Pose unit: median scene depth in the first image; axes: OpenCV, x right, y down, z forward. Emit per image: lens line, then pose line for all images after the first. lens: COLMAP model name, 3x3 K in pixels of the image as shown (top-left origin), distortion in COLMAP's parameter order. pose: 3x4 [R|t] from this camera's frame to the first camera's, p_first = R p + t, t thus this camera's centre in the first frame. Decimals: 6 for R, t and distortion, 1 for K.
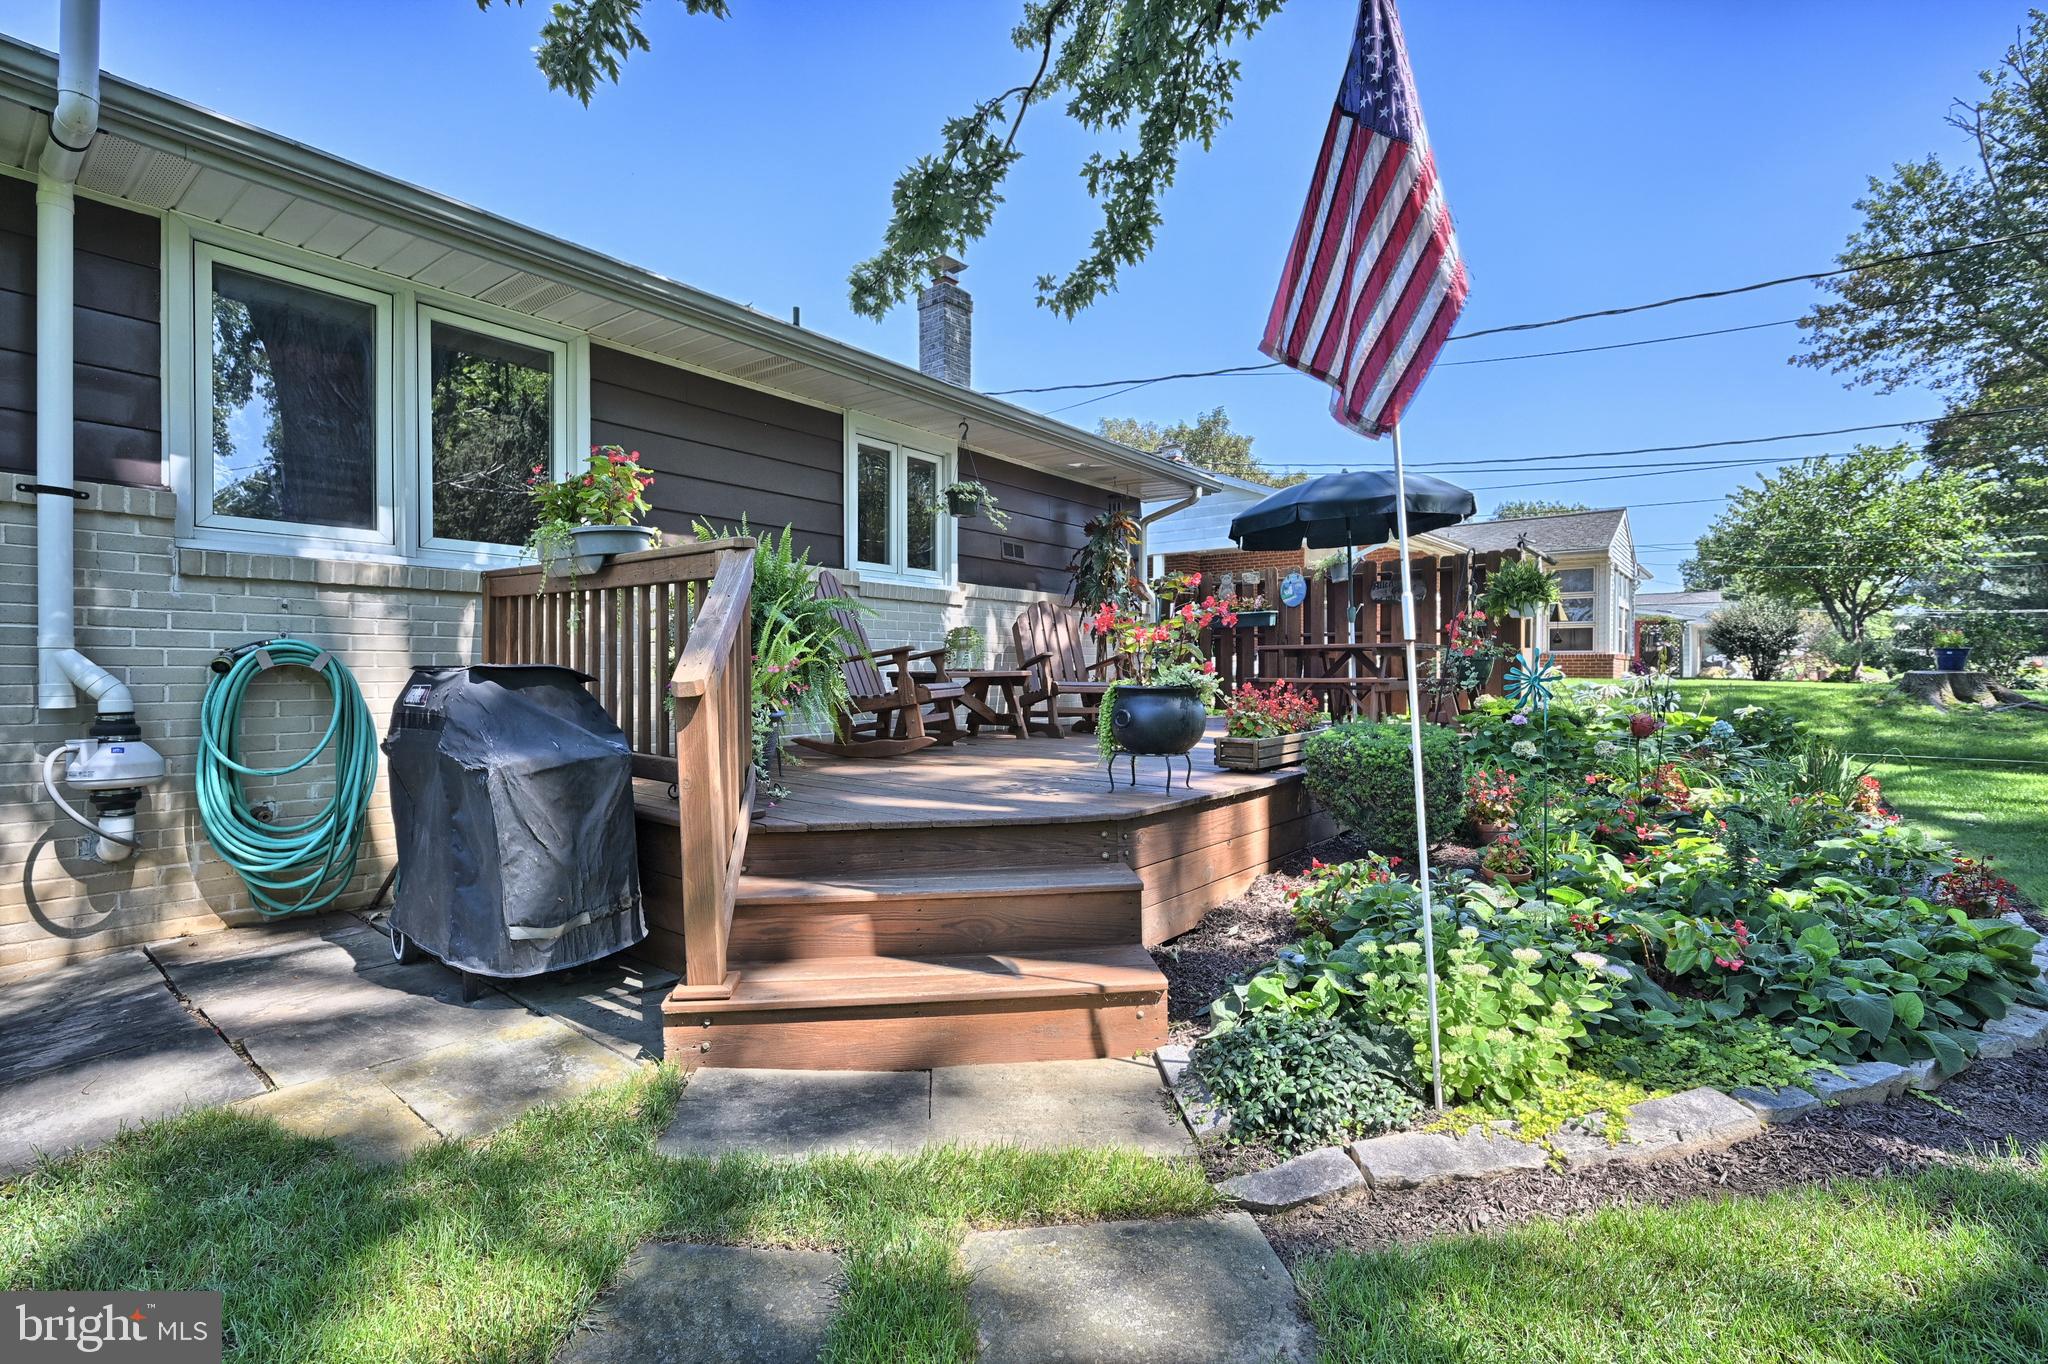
lens RADIAL K [[925.0, 0, 1024.0], [0, 925.0, 682.0], [0, 0, 1]] dist [-0.013854, 0.000091]
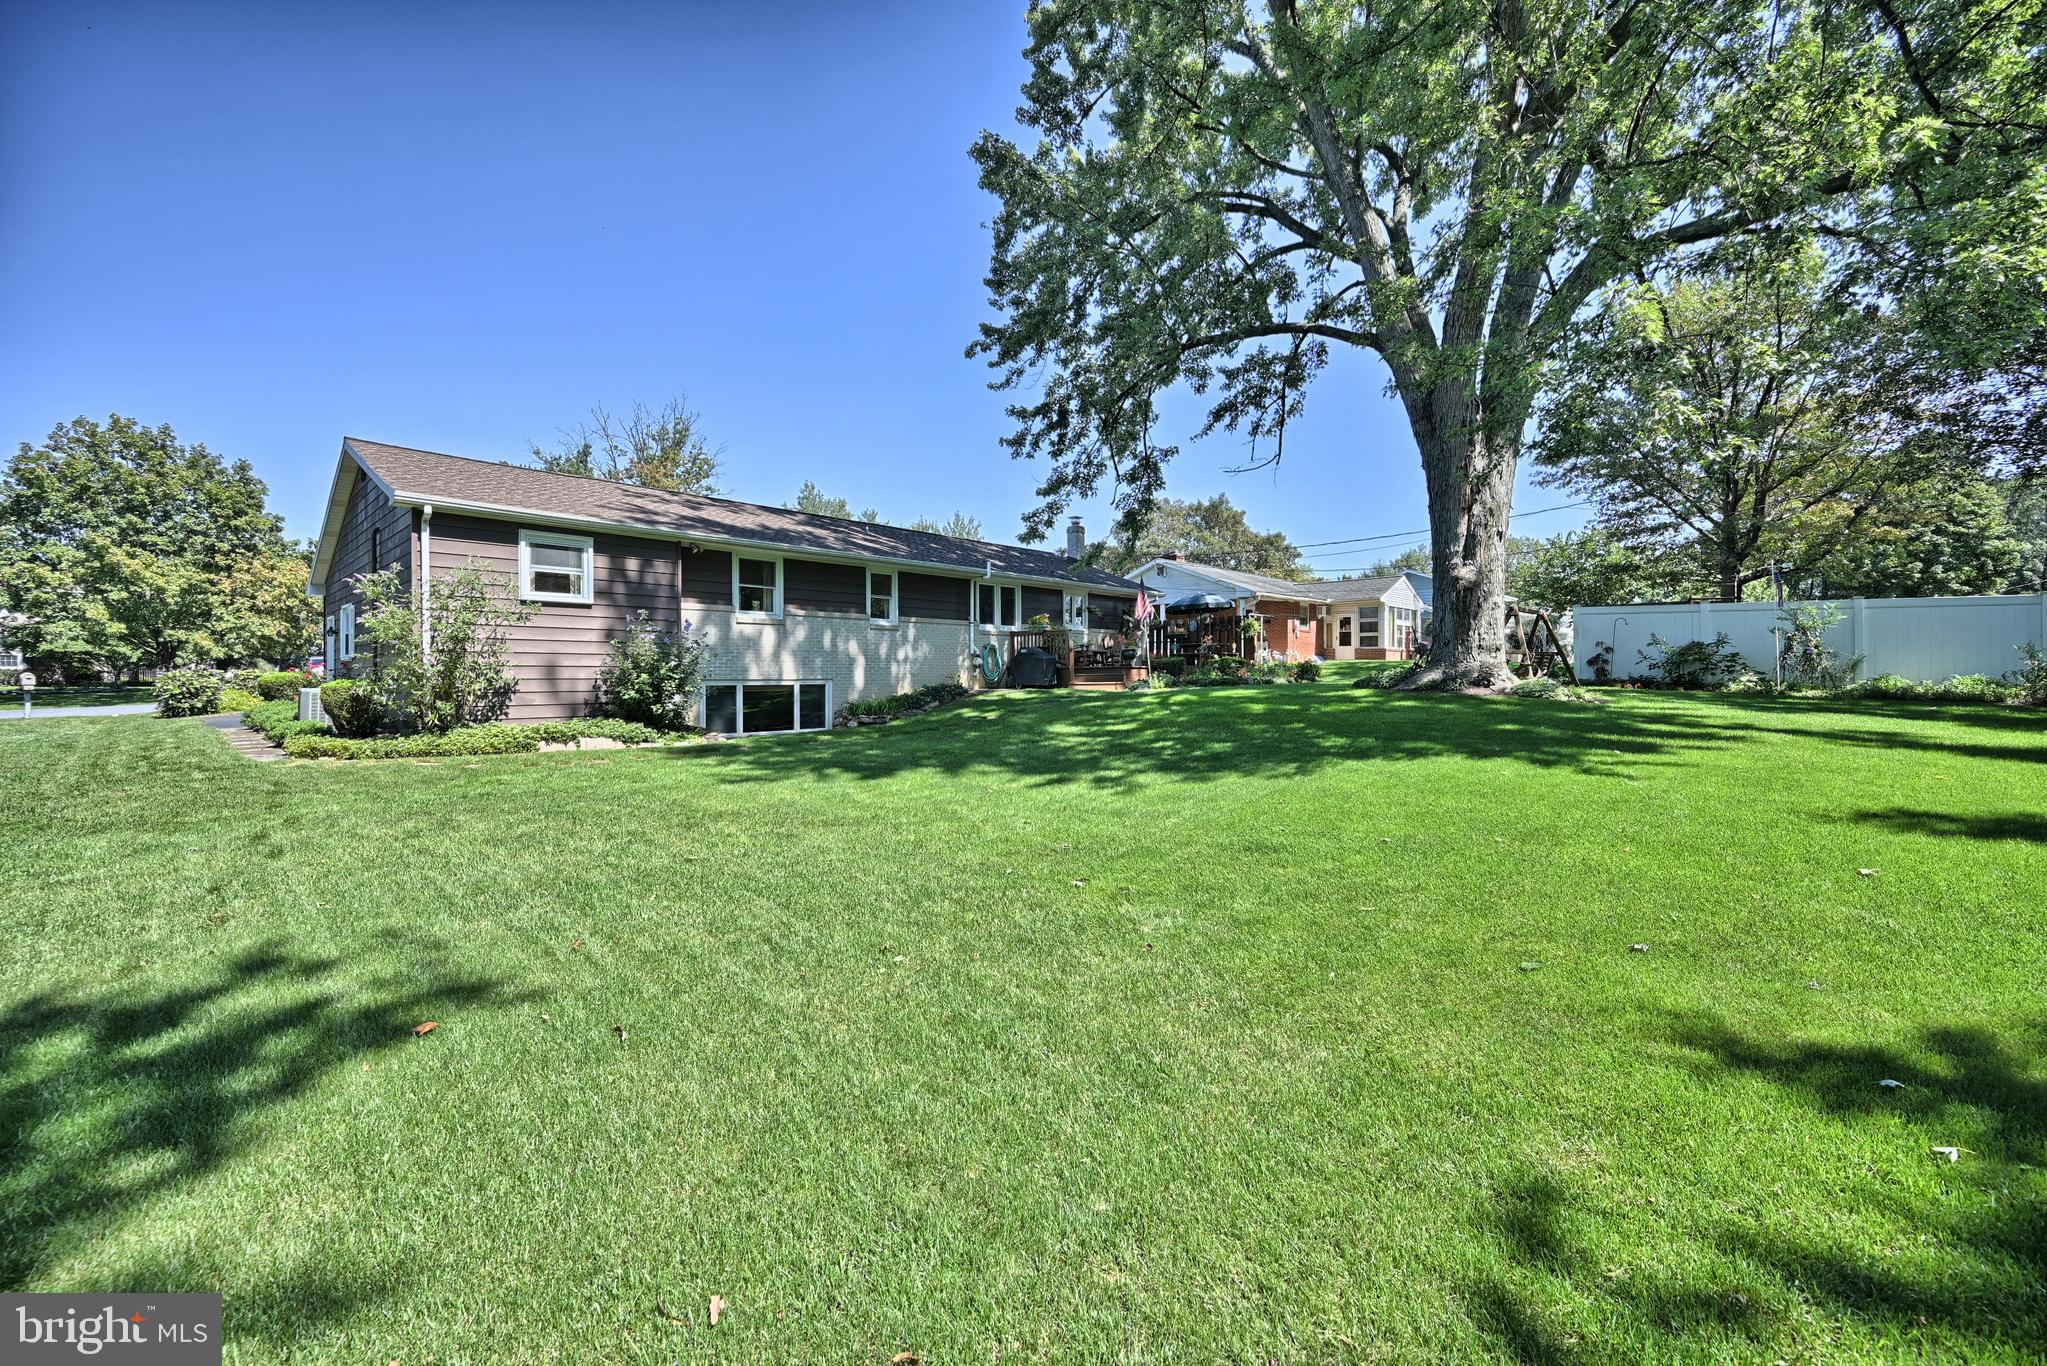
lens RADIAL K [[822.9, 0, 1027.6], [0, 822.9, 667.7], [0, 0, 1]] dist [0.000637, 0.000184]
pose [[0.996828, 0.001200, -0.079580, -0.050372], [-0.001706, 0.999979, -0.006294, 0.072027], [0.079571, 0.006410, 0.996809, -2.205697]]
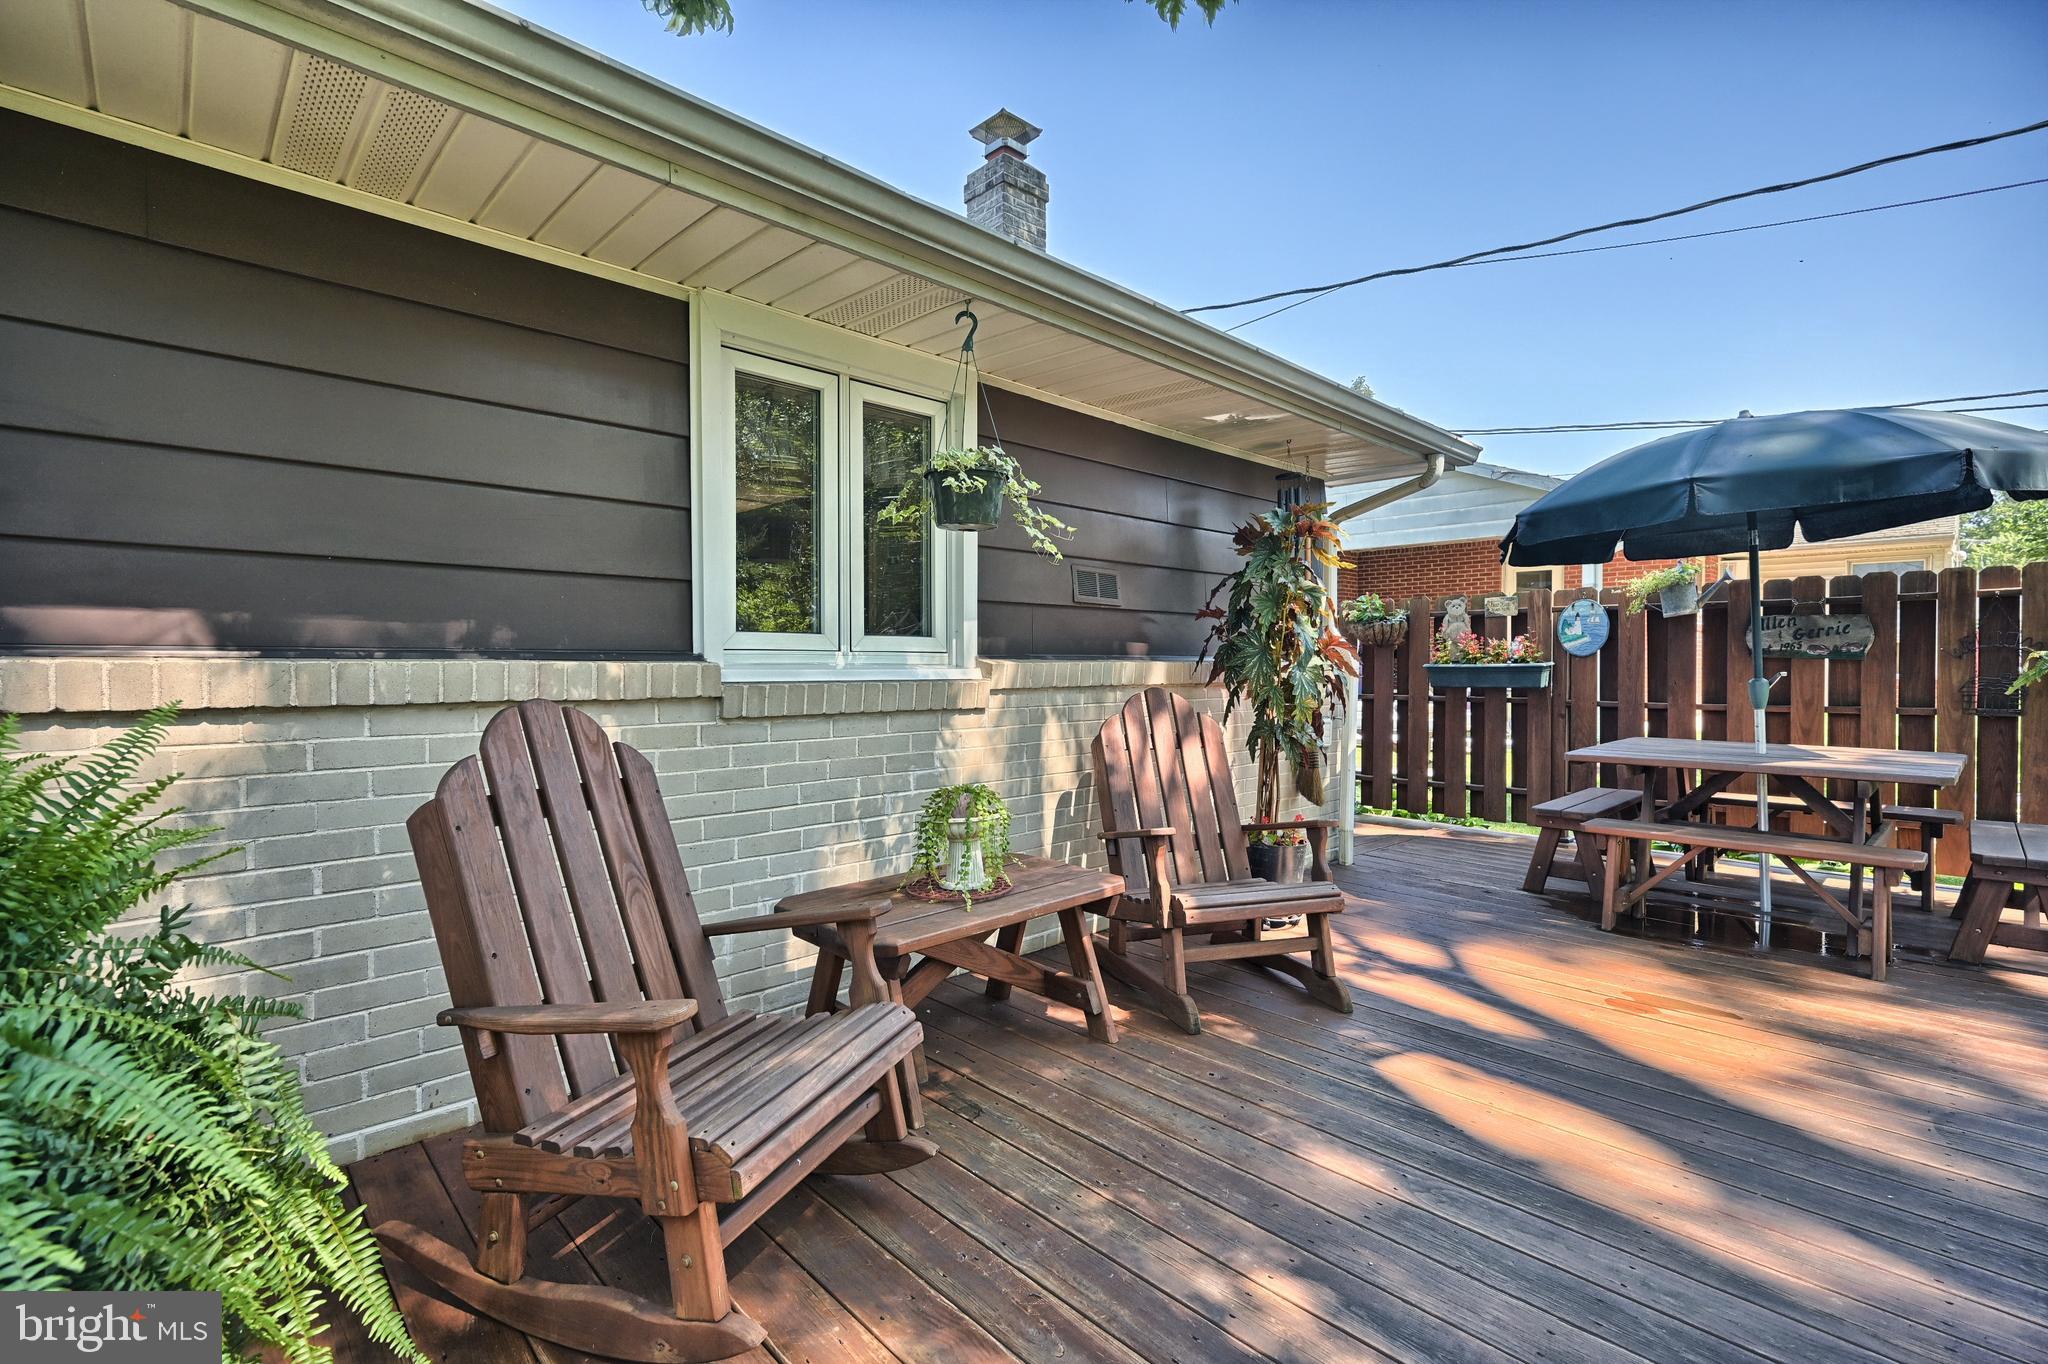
lens RADIAL K [[925.0, 0, 1024.0], [0, 925.0, 682.0], [0, 0, 1]] dist [-0.013854, 0.000091]
pose [[0.991862, -0.000019, -0.127319, 0.013925], [0.001406, 0.999941, 0.010811, -0.093385], [0.127311, -0.010902, 0.991803, 0.479386]]
